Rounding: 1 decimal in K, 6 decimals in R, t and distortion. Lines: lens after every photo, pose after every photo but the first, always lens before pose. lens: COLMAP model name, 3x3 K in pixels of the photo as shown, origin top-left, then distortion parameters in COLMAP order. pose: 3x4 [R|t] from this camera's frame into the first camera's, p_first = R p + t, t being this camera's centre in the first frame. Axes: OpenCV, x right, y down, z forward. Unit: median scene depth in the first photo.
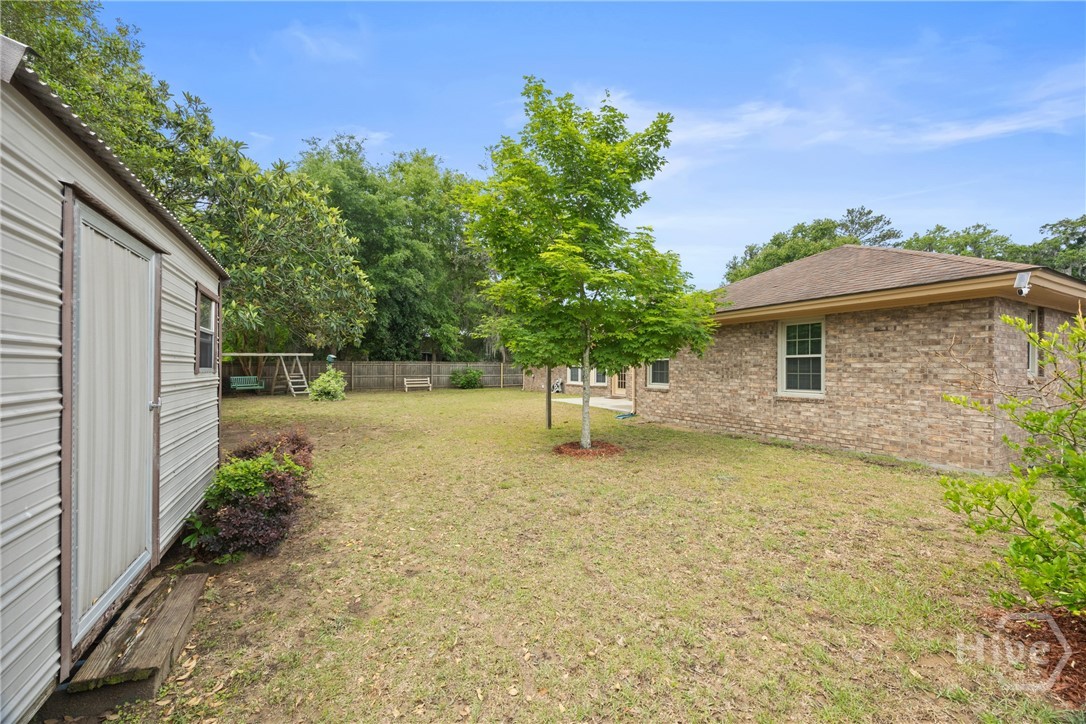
lens RADIAL K [[420.5, 0, 543.5], [0, 420.5, 365.1], [0, 0, 1]] dist [-0.005347, 0.000910]
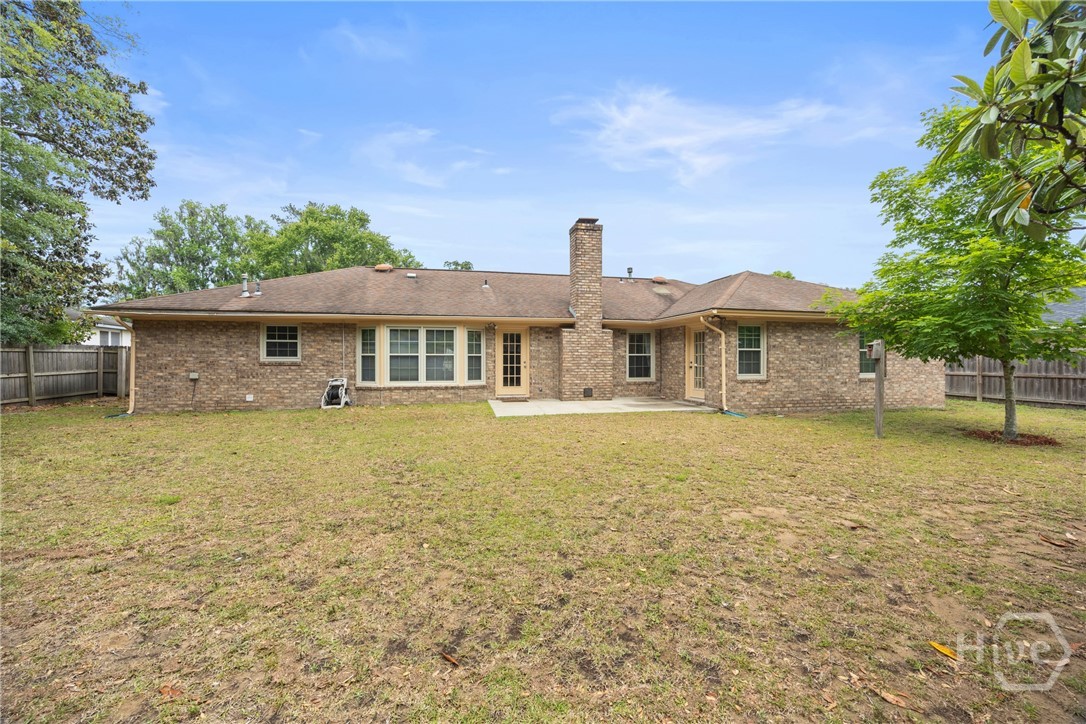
lens RADIAL K [[420.5, 0, 539.8], [0, 420.5, 358.7], [0, 0, 1]] dist [-0.005347, 0.000910]
pose [[0.268136, -0.004867, 0.963369, -0.866043], [-0.007654, 0.999945, 0.007182, 0.005012], [-0.963351, -0.009299, 0.268084, 1.329534]]
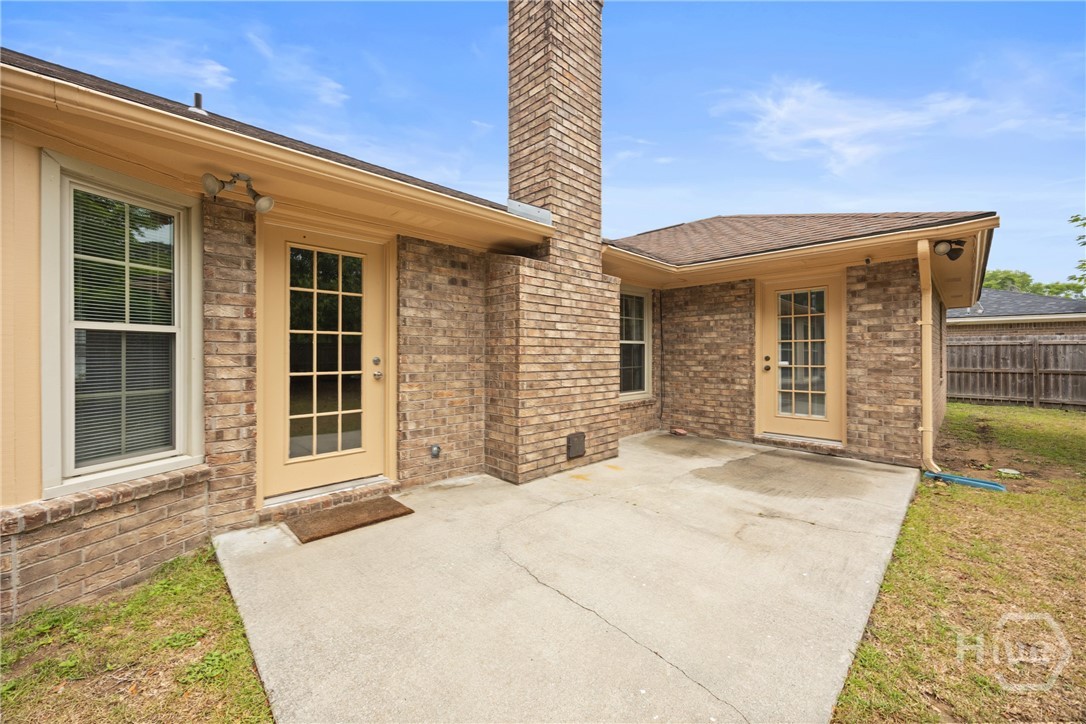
lens RADIAL K [[420.5, 0, 551.1], [0, 420.5, 353.1], [0, 0, 1]] dist [-0.005347, 0.000910]
pose [[-0.306218, -0.002649, 0.951958, -0.047591], [-0.009694, 0.999953, -0.000336, 0.016916], [-0.951912, -0.009332, -0.306229, 1.680574]]
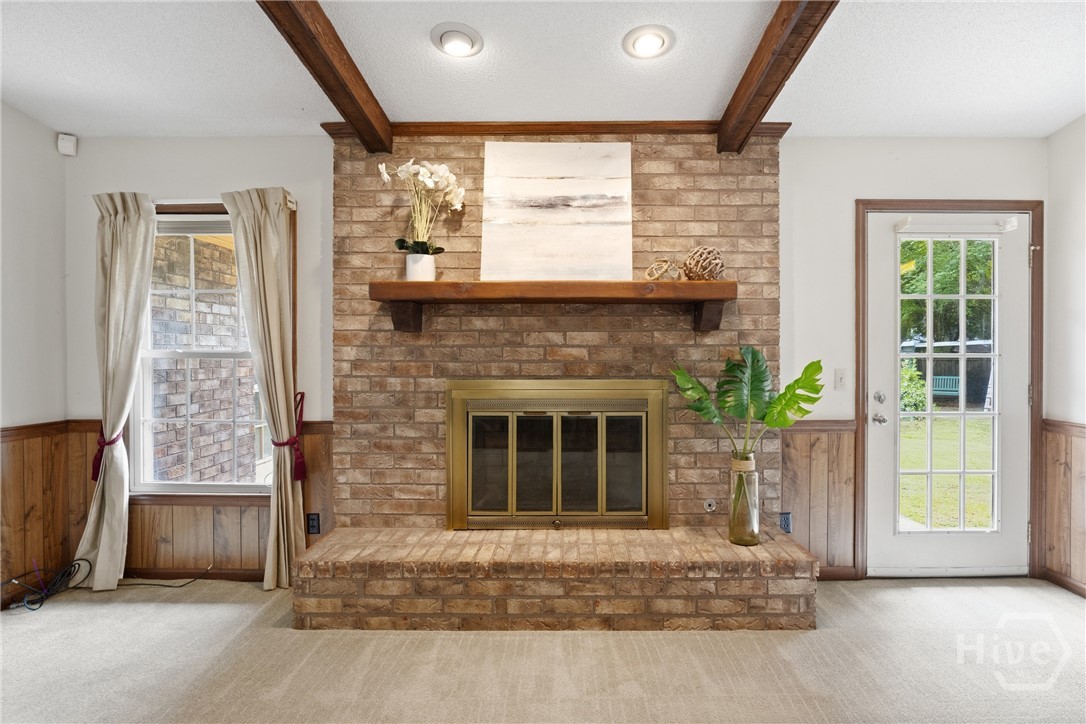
lens RADIAL K [[536.8, 0, 579.1], [0, 536.8, 364.1], [0, 0, 1]] dist [-0.015676, 0.000876]
pose [[-0.454717, 0.005513, -0.890619, 0.673177], [0.002903, 0.999985, 0.004708, 0.004561], [0.890631, -0.000444, -0.454726, 1.702788]]
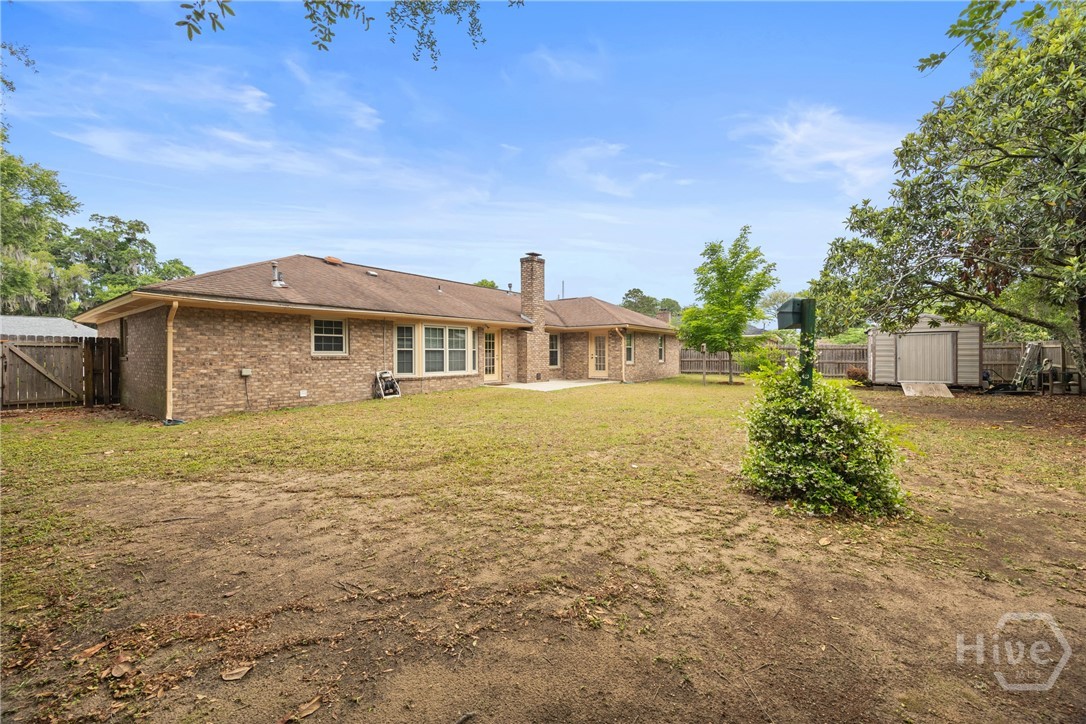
lens RADIAL K [[420.5, 0, 538.5], [0, 420.5, 358.0], [0, 0, 1]] dist [-0.005347, 0.000910]
pose [[-0.426095, -0.012525, 0.904592, -1.228423], [-0.006178, 0.999921, 0.010935, 0.016069], [-0.904657, -0.000929, -0.426139, 2.270688]]
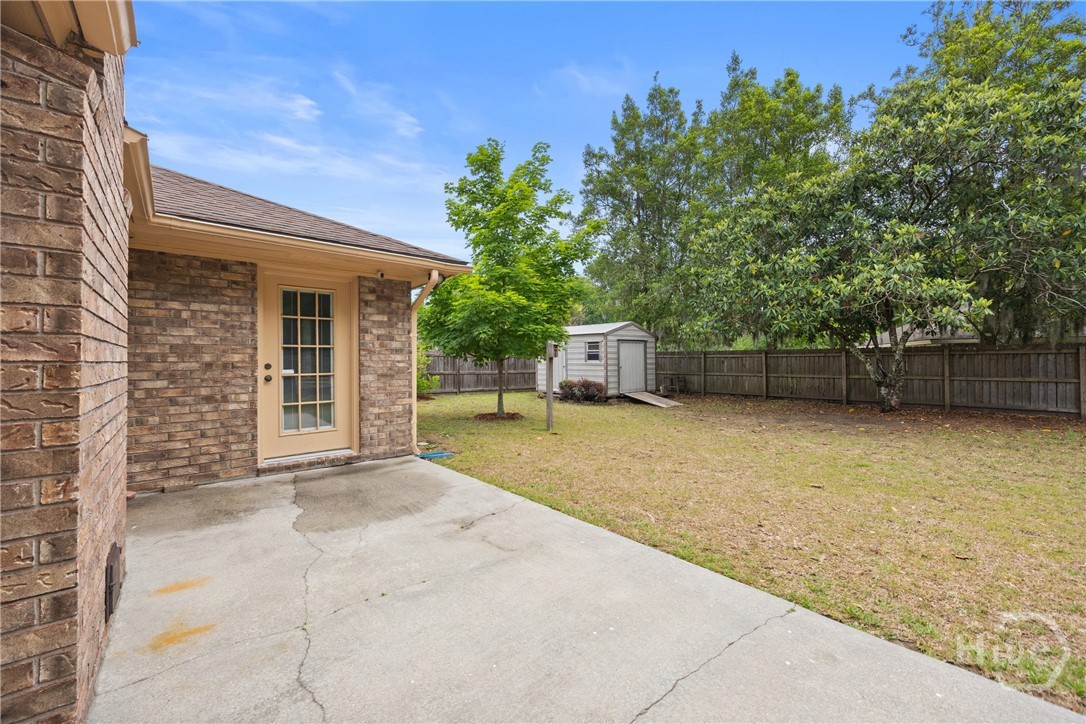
lens RADIAL K [[420.5, 0, 541.0], [0, 420.5, 360.4], [0, 0, 1]] dist [-0.005347, 0.000910]
pose [[-0.971200, -0.002935, -0.238246, 0.218806], [-0.000069, 0.999928, -0.012040, 0.019970], [0.238264, -0.011677, -0.971130, 1.740682]]
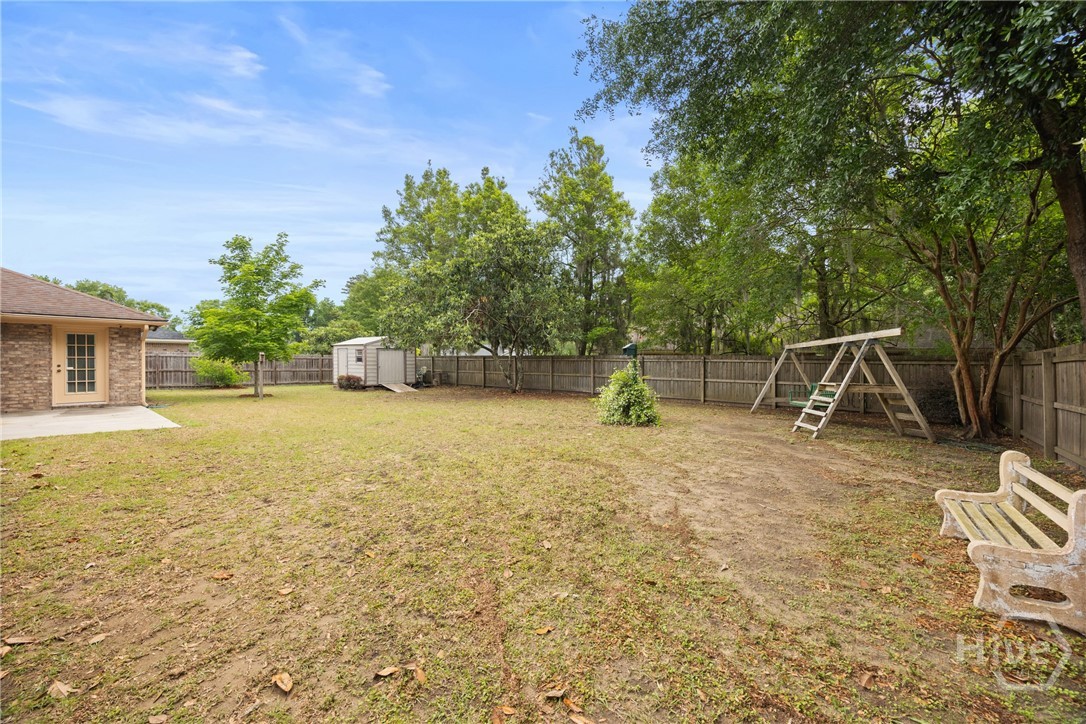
lens RADIAL K [[420.5, 0, 547.7], [0, 420.5, 362.4], [0, 0, 1]] dist [-0.005347, 0.000910]
pose [[-0.923285, -0.007659, -0.384040, -0.360779], [-0.006200, 0.999968, -0.005037, 0.009569], [0.384066, -0.002270, -0.923303, 2.728144]]
